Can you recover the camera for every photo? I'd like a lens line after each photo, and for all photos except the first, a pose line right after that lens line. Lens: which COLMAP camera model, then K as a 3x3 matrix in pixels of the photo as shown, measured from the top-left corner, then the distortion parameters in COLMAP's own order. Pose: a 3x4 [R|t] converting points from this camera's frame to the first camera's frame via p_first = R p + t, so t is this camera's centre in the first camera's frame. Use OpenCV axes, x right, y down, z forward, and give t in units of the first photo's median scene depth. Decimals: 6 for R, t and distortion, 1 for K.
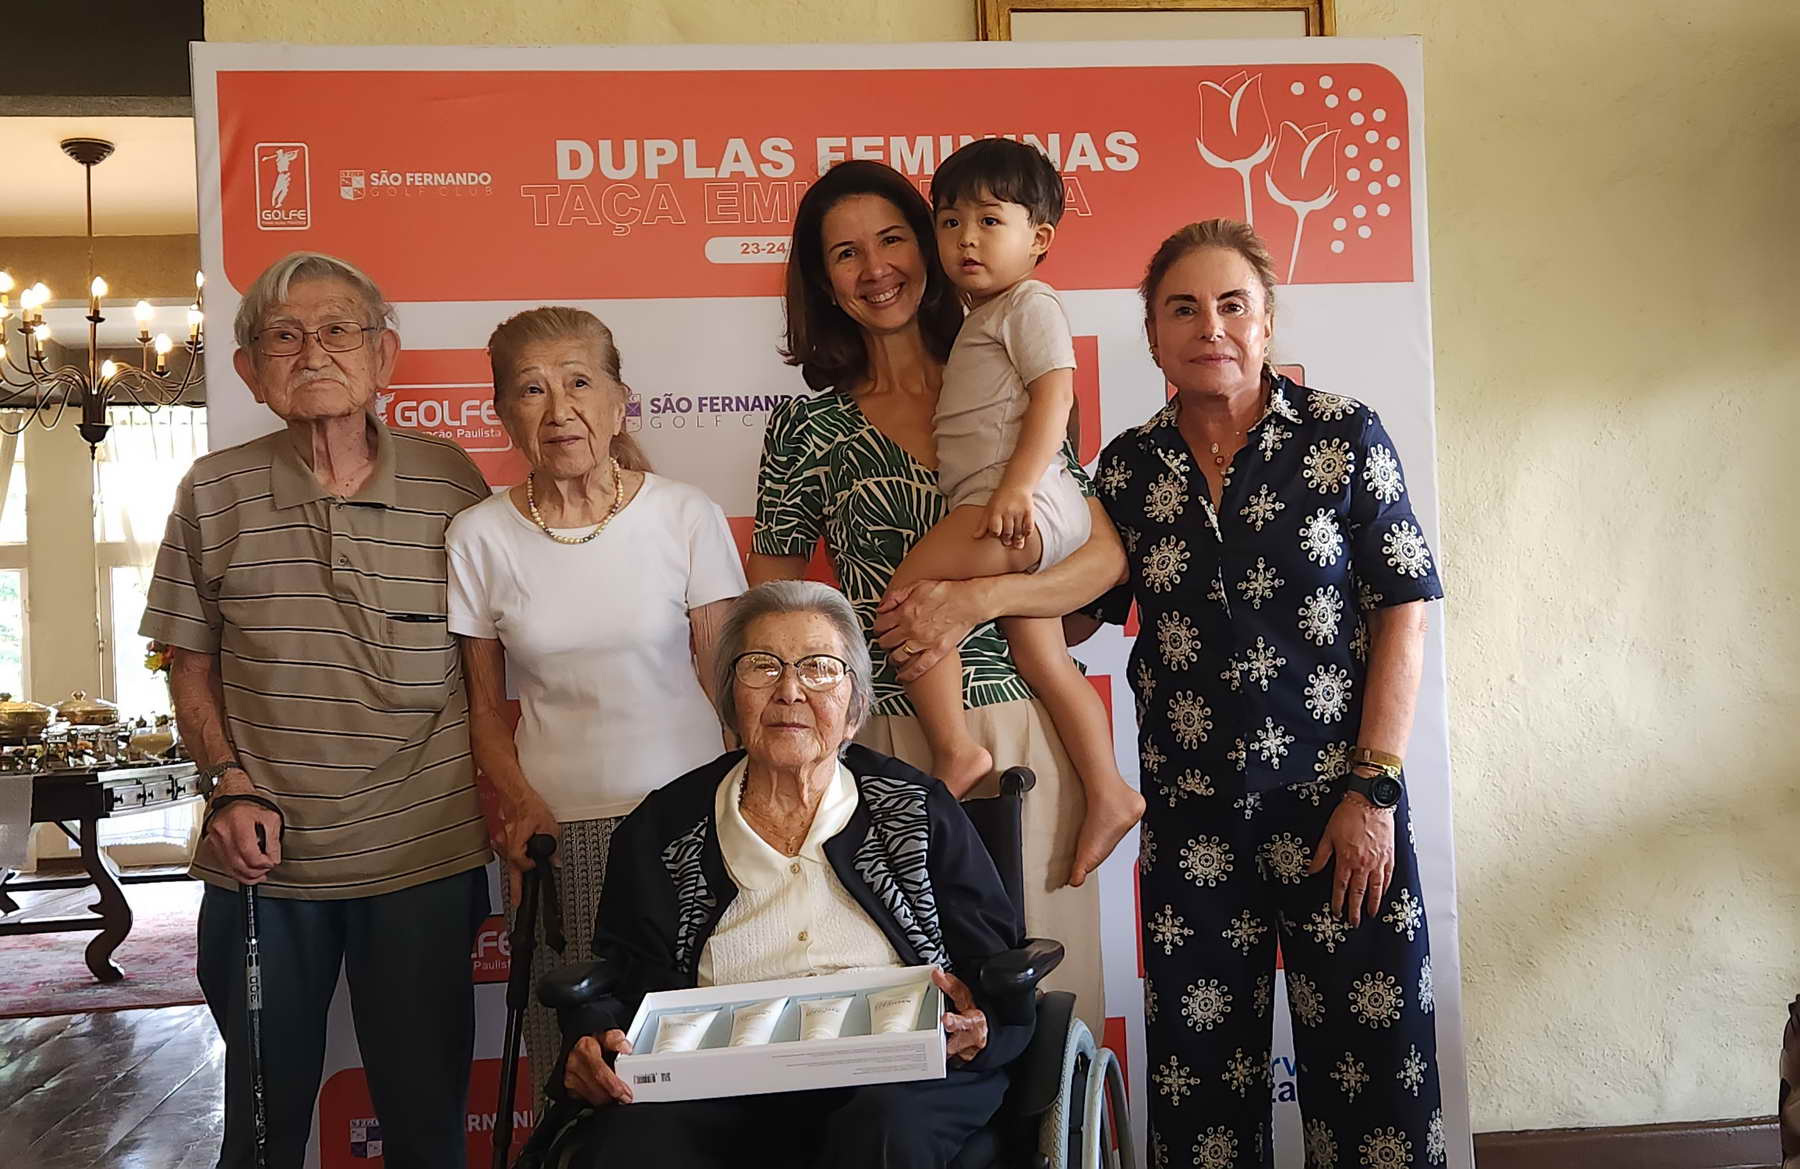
lens RADIAL K [[1955.4, 0, 945.4], [0, 1955.4, 631.4], [0, 0, 1]] dist [0.033435, 0.000000]
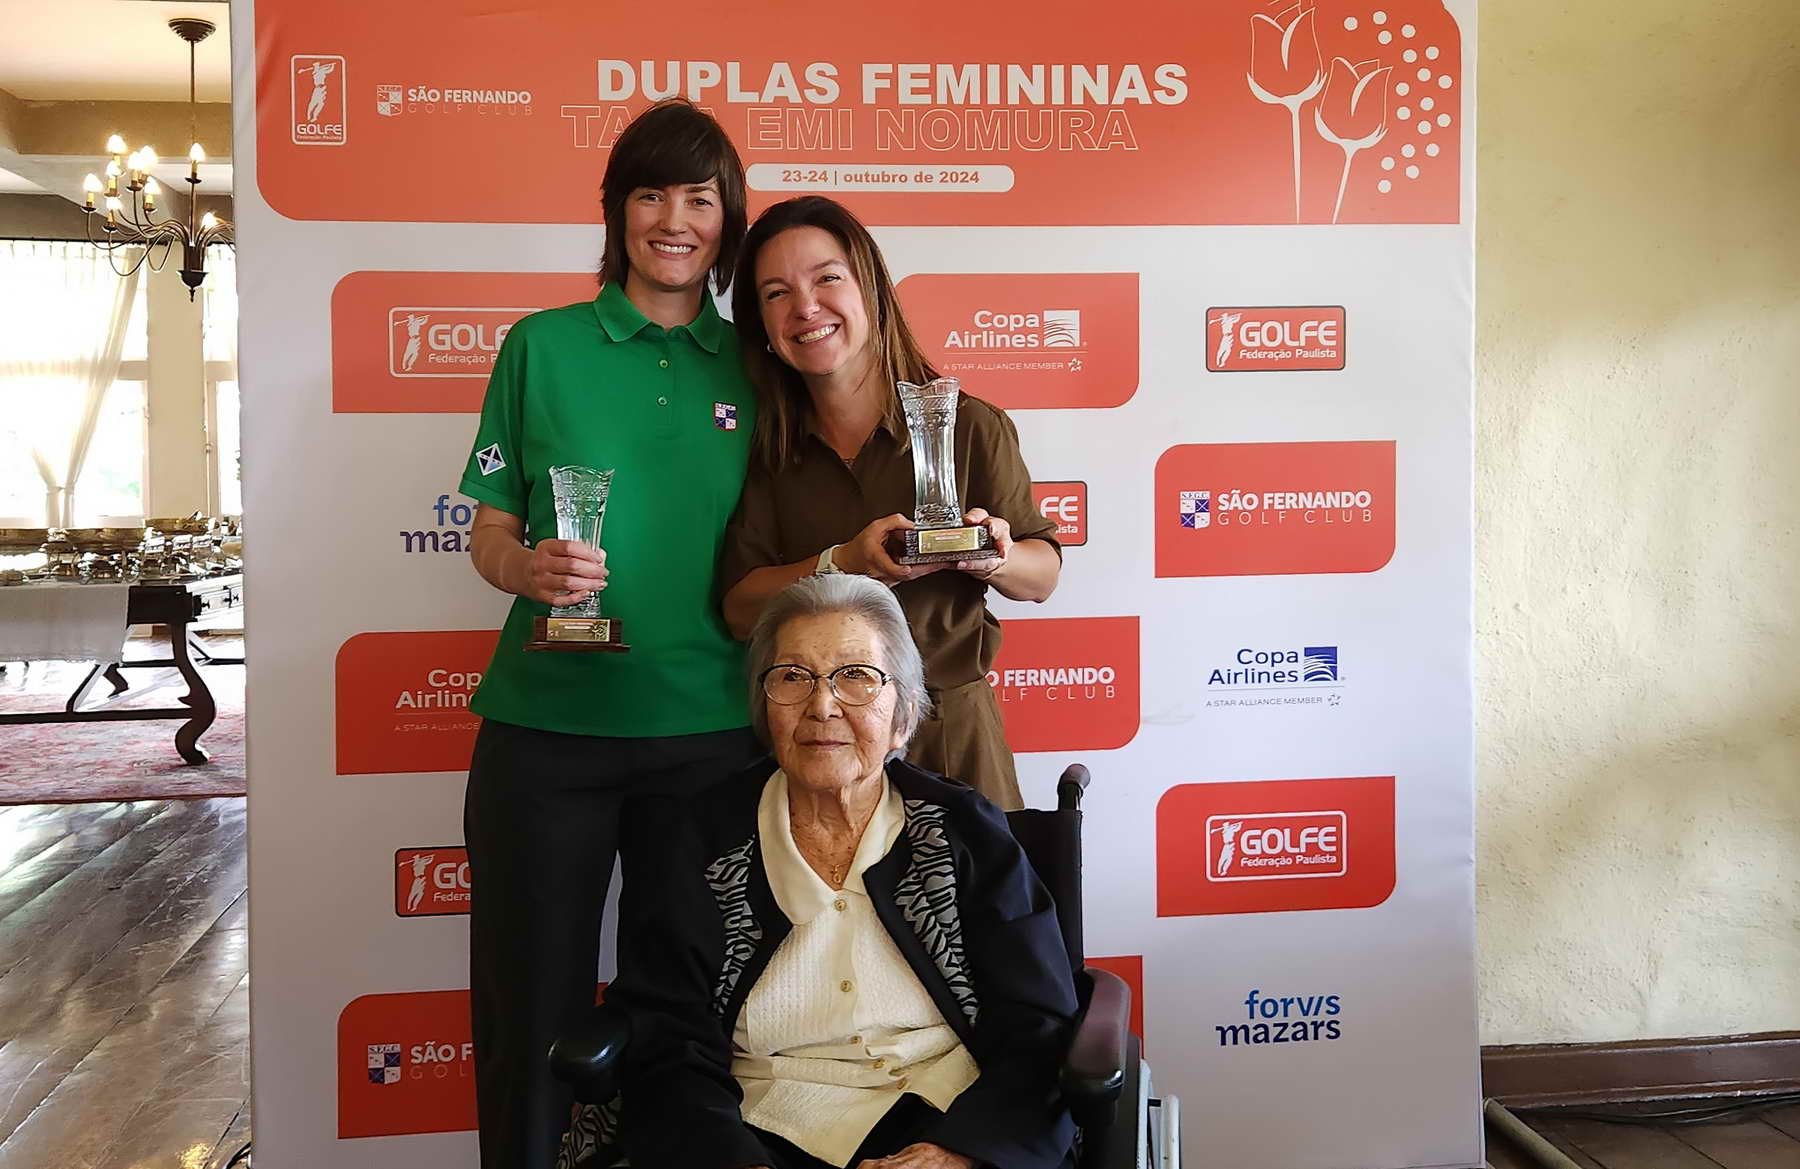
lens RADIAL K [[1611.9, 0, 891.4], [0, 1611.9, 503.8], [0, 0, 1]] dist [0.051363, -0.036325]
pose [[0.999485, 0.029883, -0.011676, -0.033860], [-0.029415, 0.998830, 0.038380, -0.060972], [0.012809, -0.038017, 0.999195, 0.175325]]
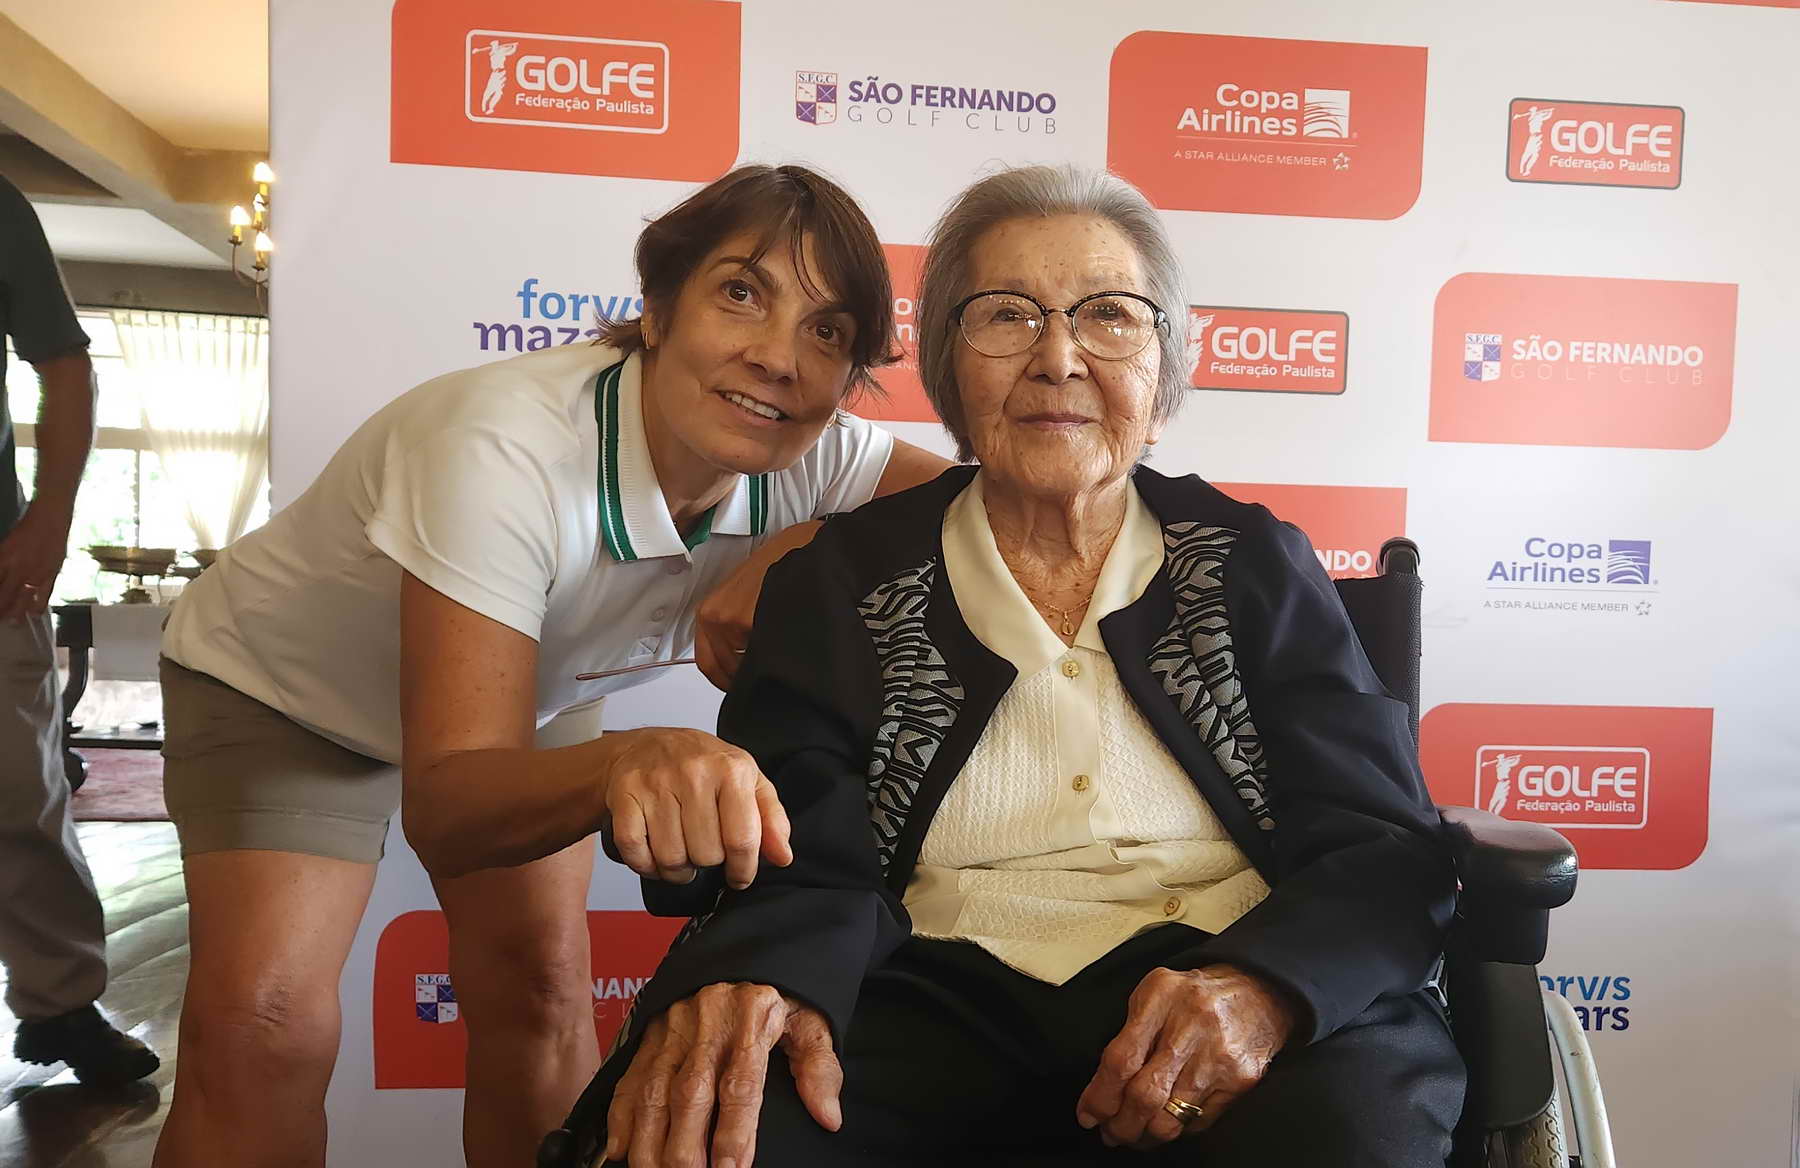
lens RADIAL K [[1542.2, 0, 1014.9], [0, 1542.2, 669.0], [0, 0, 1]] dist [0.052088, -0.038453]
pose [[0.997488, 0.068607, -0.017623, -0.056777], [-0.067406, 0.995829, 0.061489, 0.066623], [0.021768, -0.060147, 0.997952, 0.361623]]
